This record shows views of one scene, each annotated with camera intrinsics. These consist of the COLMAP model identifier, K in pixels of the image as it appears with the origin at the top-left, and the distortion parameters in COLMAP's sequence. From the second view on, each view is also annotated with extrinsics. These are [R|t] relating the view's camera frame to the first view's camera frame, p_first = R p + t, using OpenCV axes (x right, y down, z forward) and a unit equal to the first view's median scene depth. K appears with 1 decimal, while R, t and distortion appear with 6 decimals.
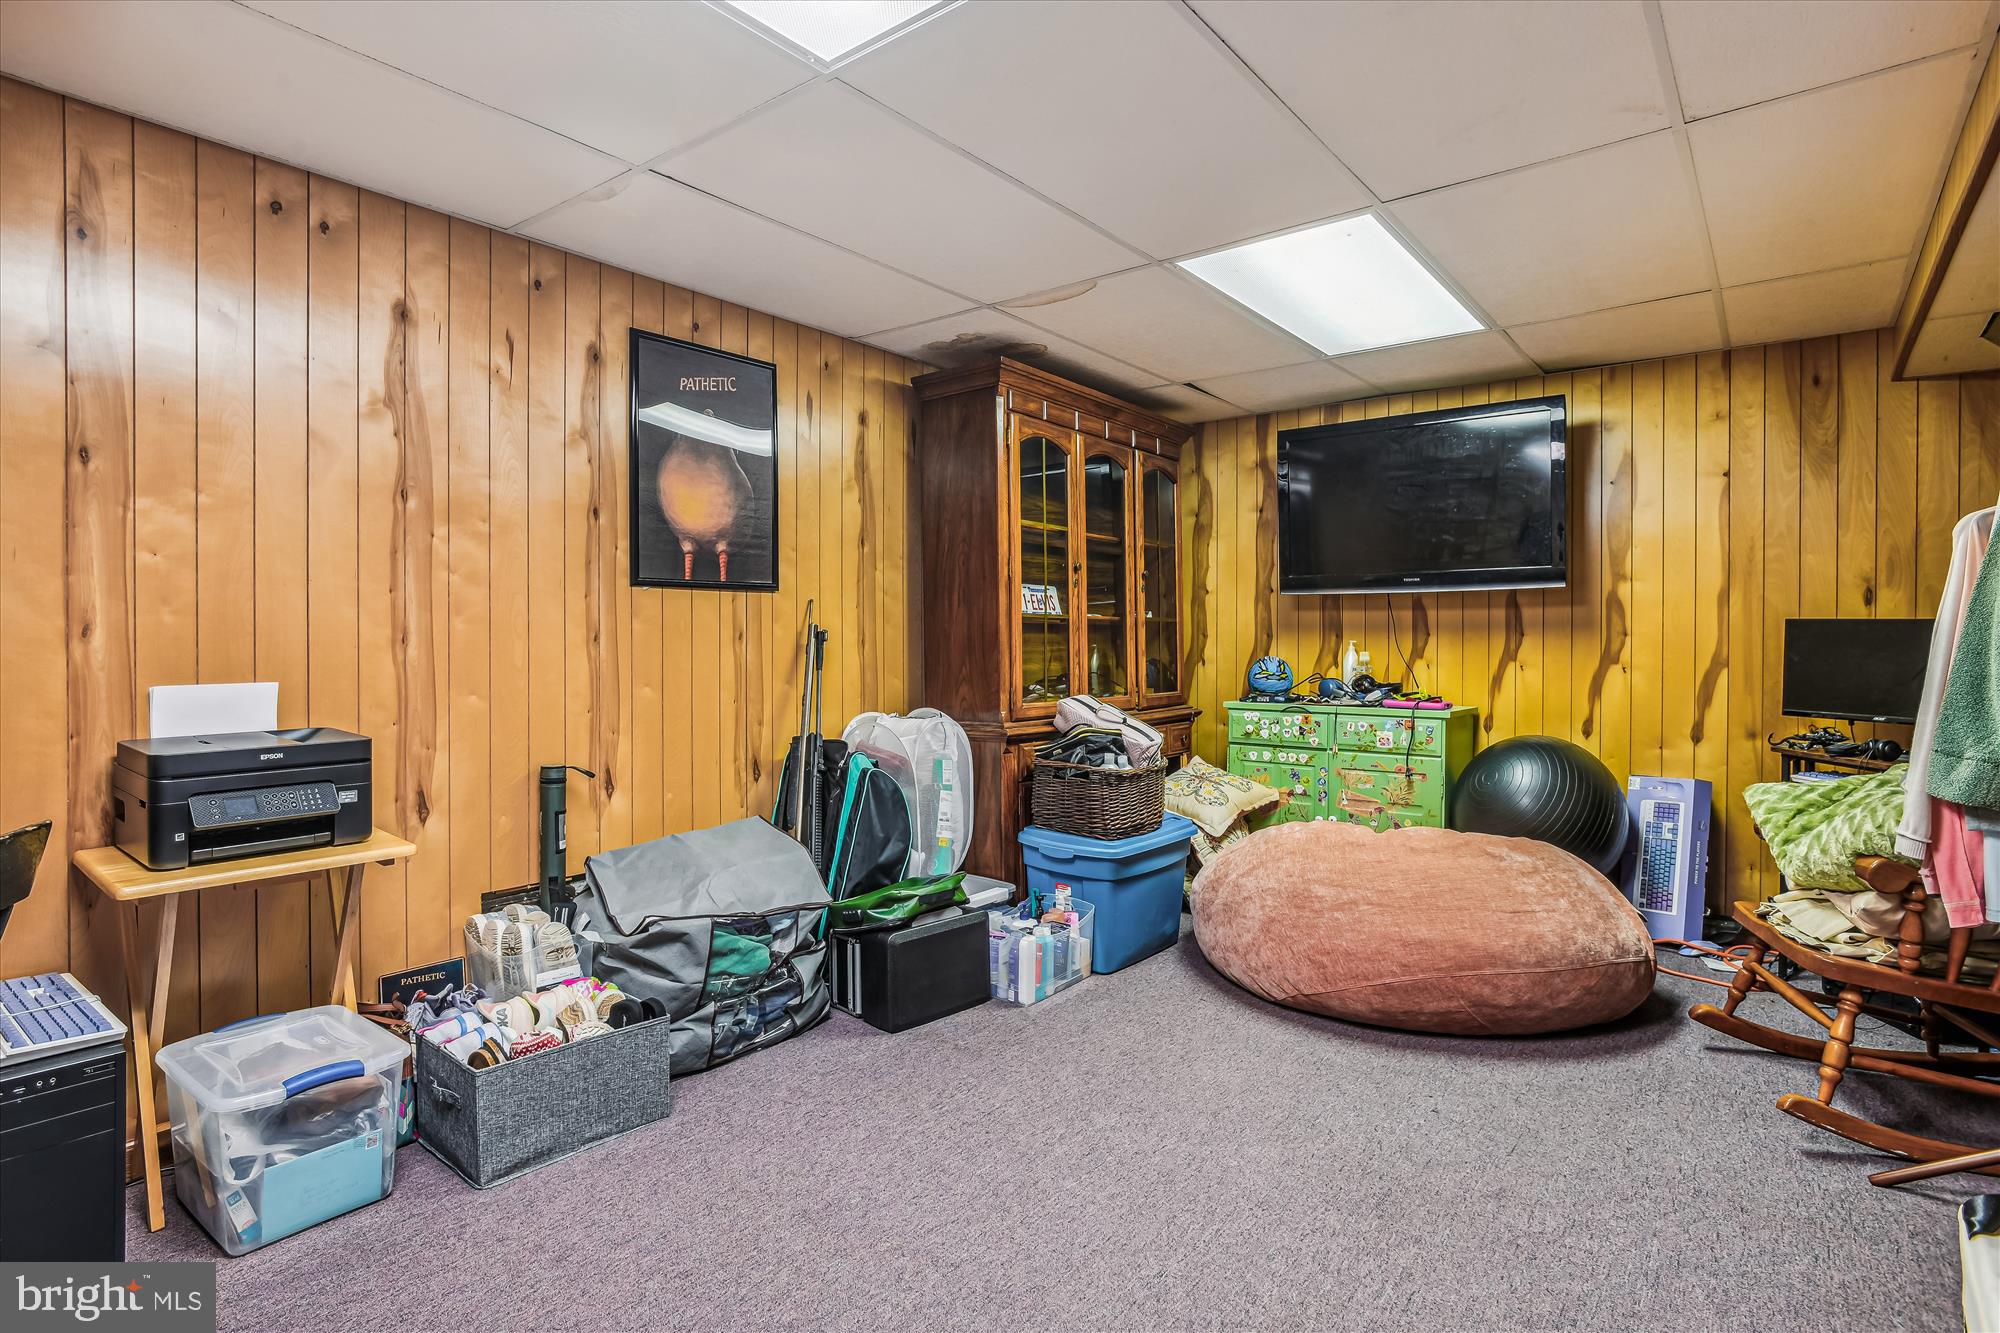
lens RADIAL K [[1030.9, 0, 1021.0], [0, 1030.9, 661.6], [0, 0, 1]] dist [-0.058250, 0.034700]
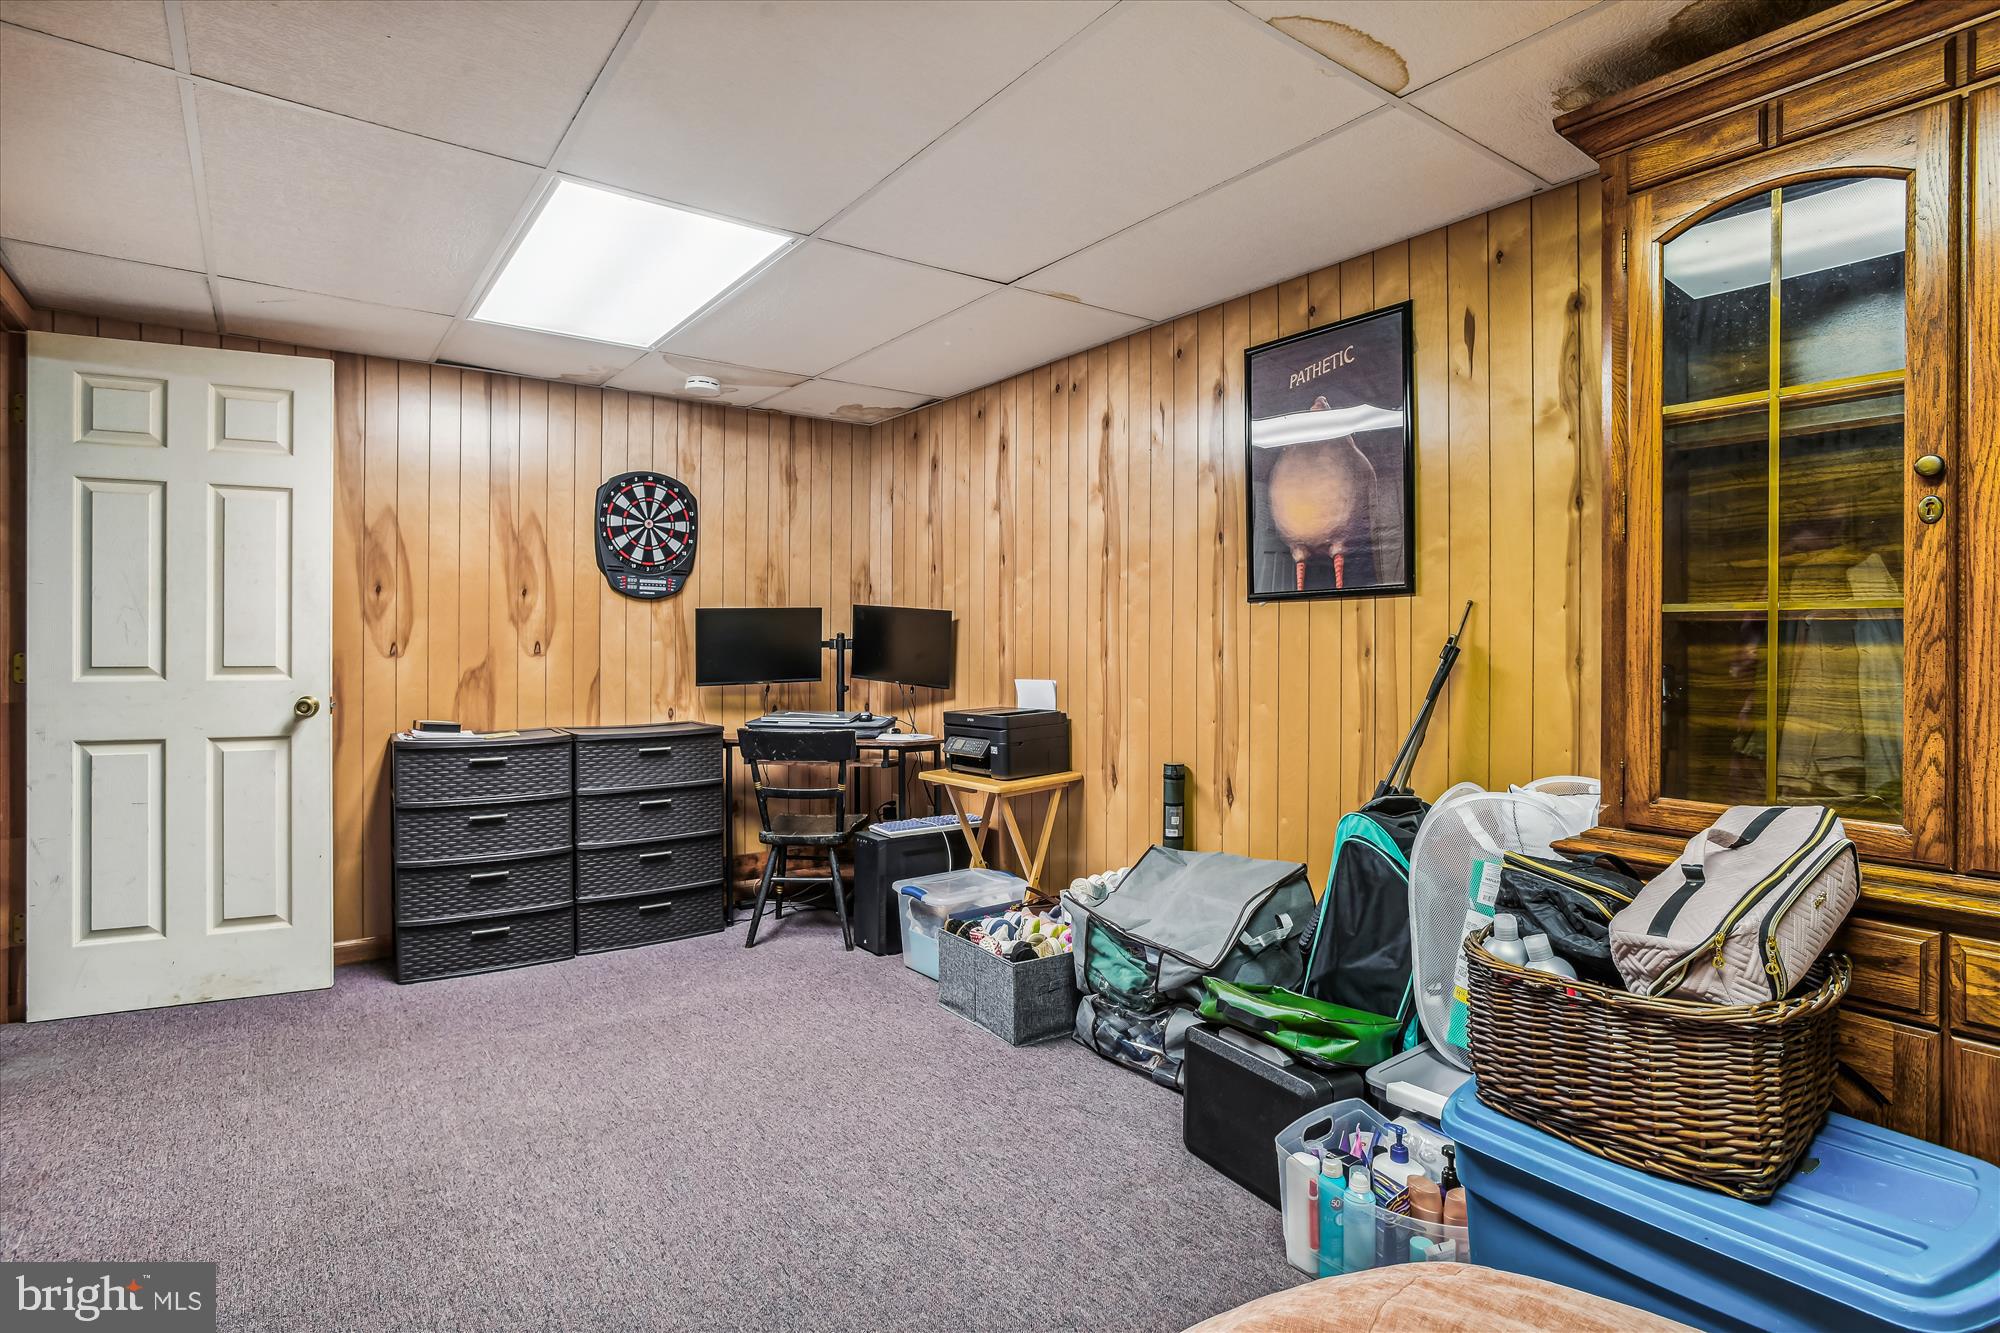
lens RADIAL K [[1059.9, 0, 993.7], [0, 1059.9, 637.5], [0, 0, 1]] dist [-0.001358, -0.038837]
pose [[-0.287235, -0.003972, -0.957852, 0.688988], [-0.015478, 0.999880, 0.000495, -0.035429], [0.957735, 0.014968, -0.287263, 1.045587]]
